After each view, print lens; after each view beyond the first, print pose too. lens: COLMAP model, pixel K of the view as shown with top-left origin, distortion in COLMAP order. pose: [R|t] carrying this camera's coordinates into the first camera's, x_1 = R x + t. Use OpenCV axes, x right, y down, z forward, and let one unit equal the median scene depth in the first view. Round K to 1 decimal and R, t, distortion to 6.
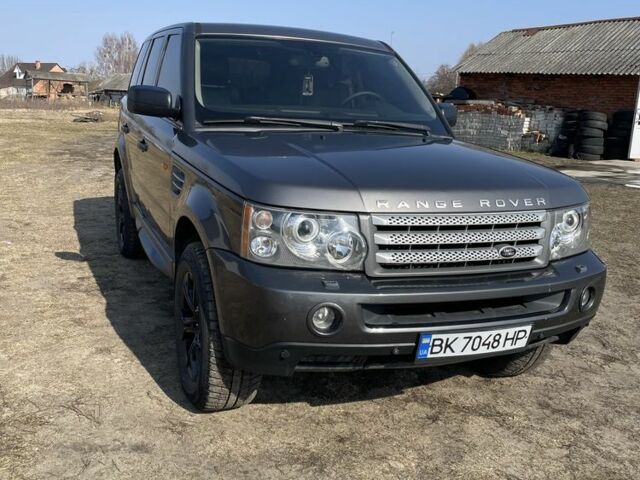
lens RADIAL K [[654.5, 0, 317.3], [0, 654.5, 238.2], [0, 0, 1]] dist [0.116164, -0.207483]
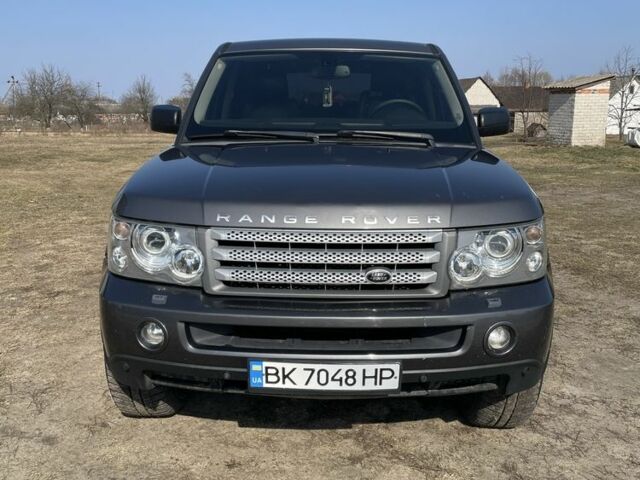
lens RADIAL K [[654.5, 0, 317.3], [0, 654.5, 238.2], [0, 0, 1]] dist [0.116164, -0.207483]
pose [[0.914529, 0.032211, -0.403235, 0.561368], [-0.042484, 0.998960, -0.016556, -0.011496], [0.402283, 0.032272, 0.914947, 0.177676]]
